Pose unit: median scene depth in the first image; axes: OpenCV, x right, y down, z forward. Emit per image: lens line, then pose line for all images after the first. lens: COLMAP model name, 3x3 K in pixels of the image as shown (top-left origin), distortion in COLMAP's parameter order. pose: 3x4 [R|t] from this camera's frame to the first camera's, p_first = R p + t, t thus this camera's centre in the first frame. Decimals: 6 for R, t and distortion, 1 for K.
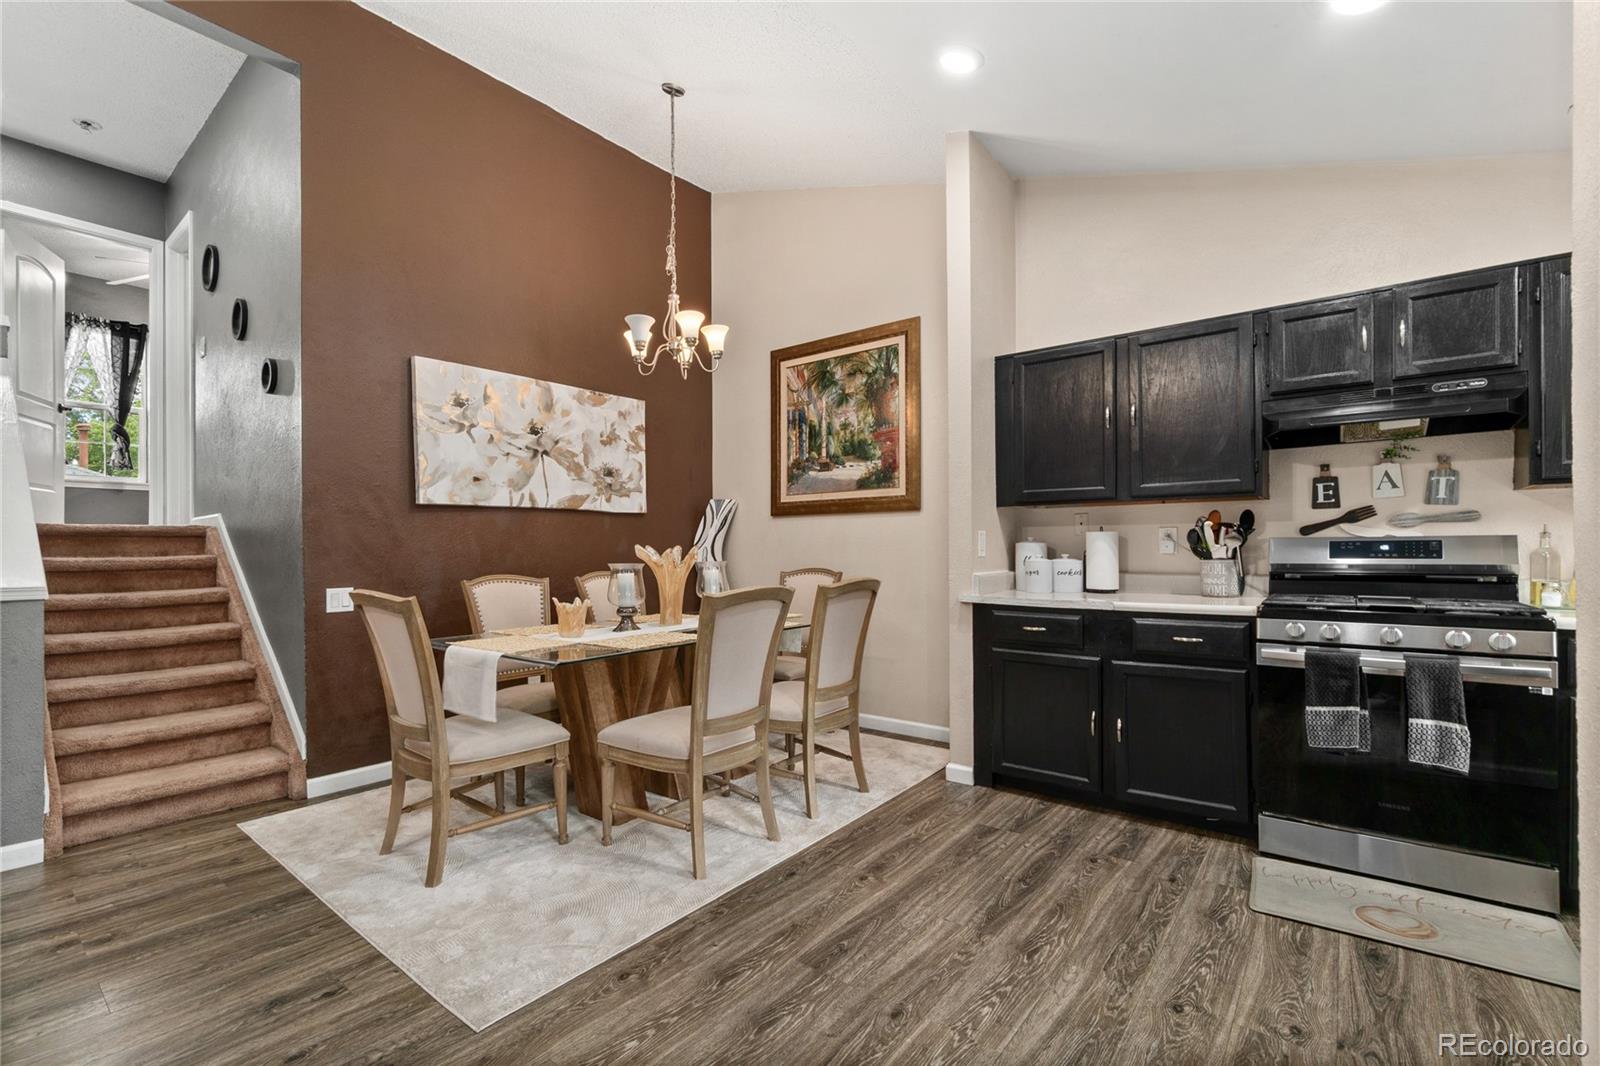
lens RADIAL K [[697.5, 0, 801.6], [0, 697.5, 541.8], [0, 0, 1]] dist [-0.005686, -0.000346]
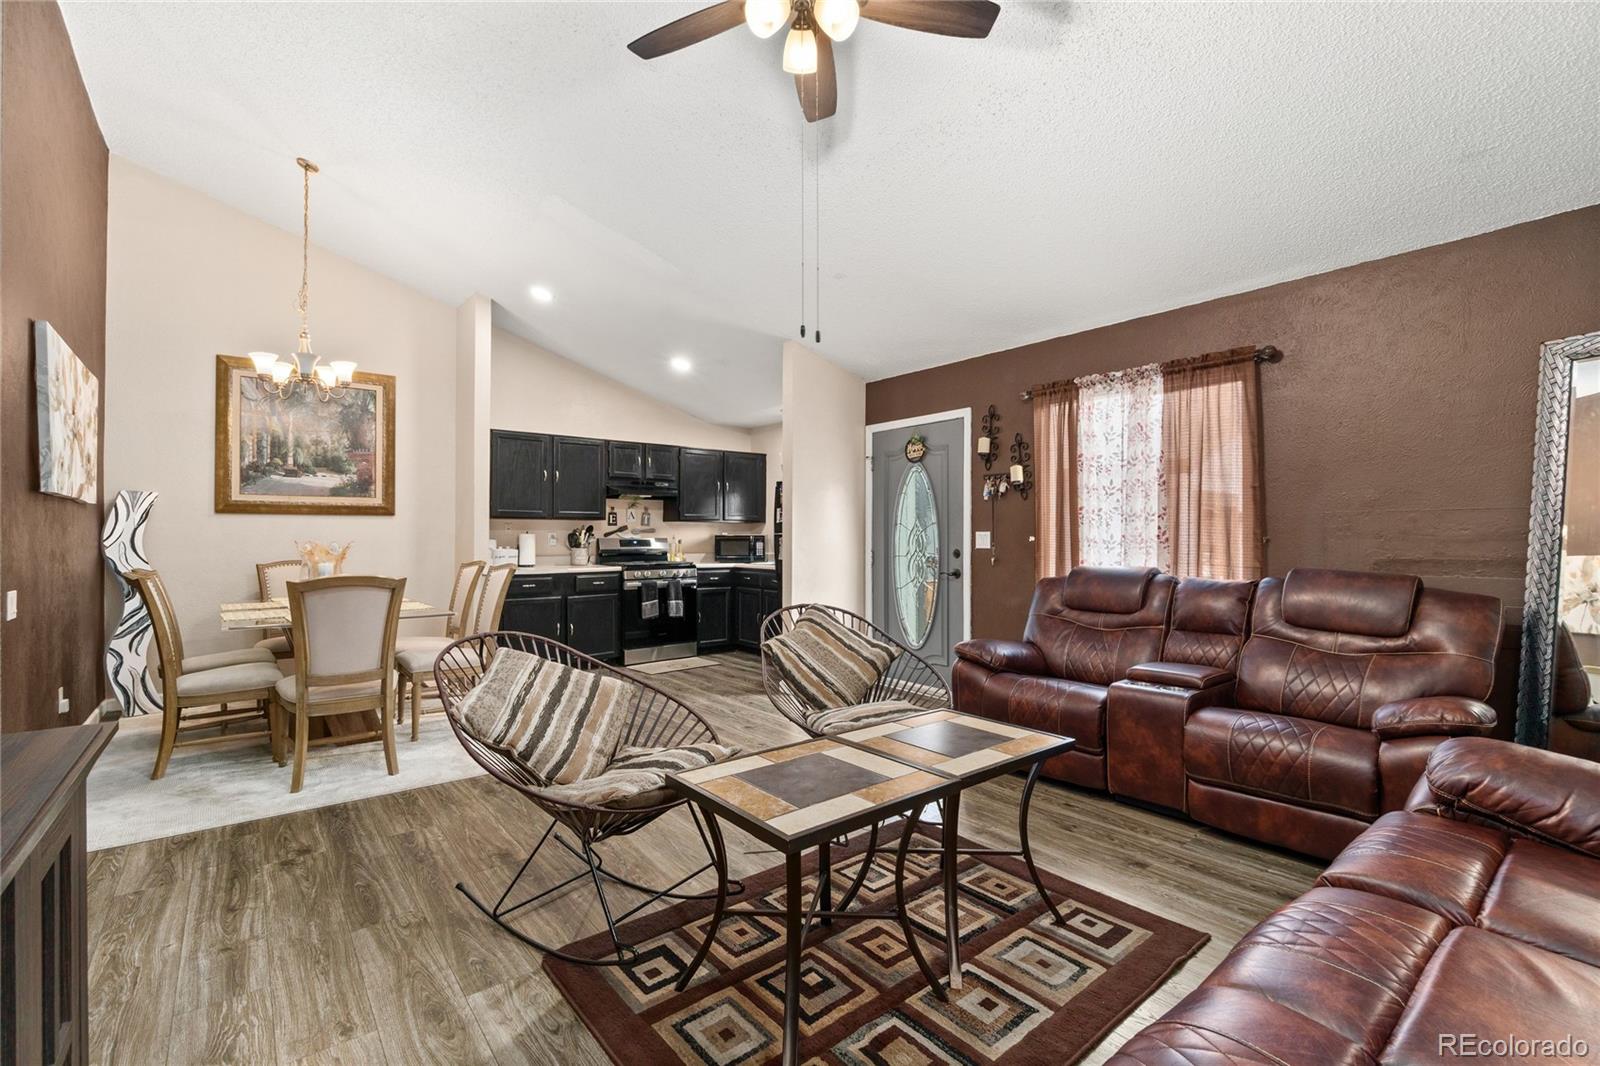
lens RADIAL K [[700.0, 0, 776.1], [0, 700.0, 532.0], [0, 0, 1]] dist [-0.003436, -0.000315]
pose [[0.237648, 0.013784, 0.971254, -1.172885], [-0.007761, 0.999894, -0.012292, -0.001756], [-0.971320, -0.004617, 0.237730, -0.083066]]
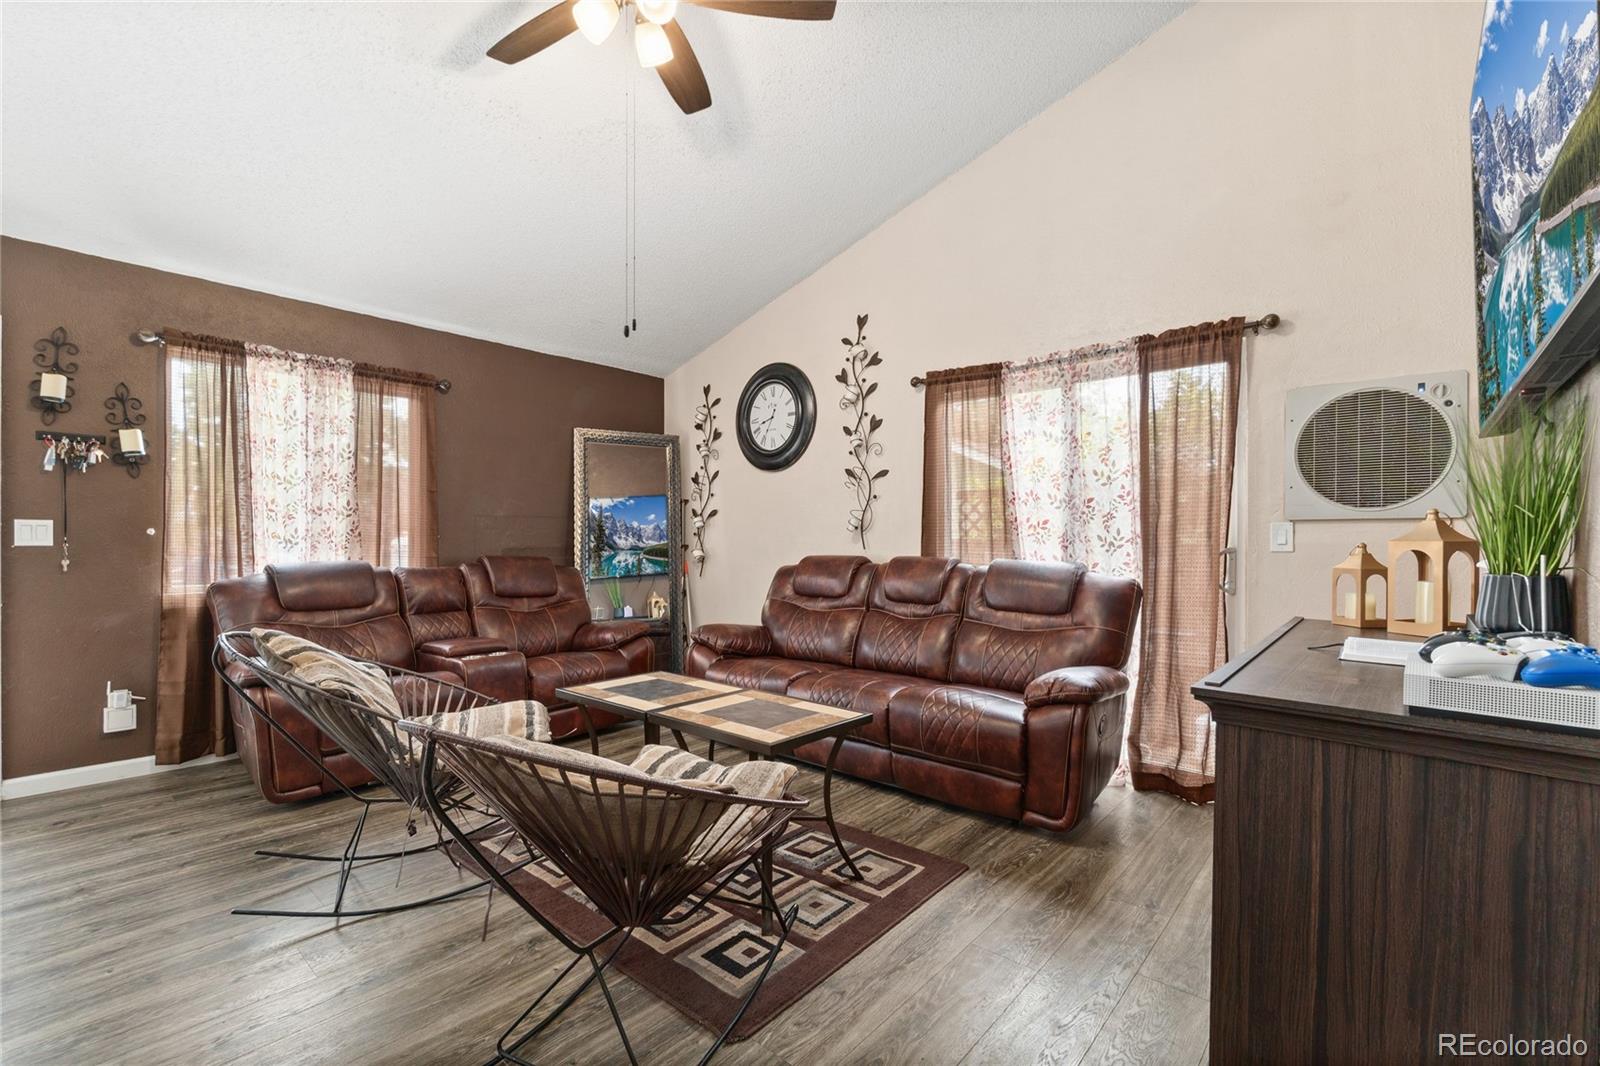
lens RADIAL K [[697.5, 0, 801.6], [0, 697.5, 541.8], [0, 0, 1]] dist [-0.005686, -0.000346]
pose [[-0.999090, 0.001931, 0.042618, -0.743130], [0.001732, 0.999987, -0.004702, 0.010826], [-0.042626, -0.004624, -0.999080, 0.663912]]
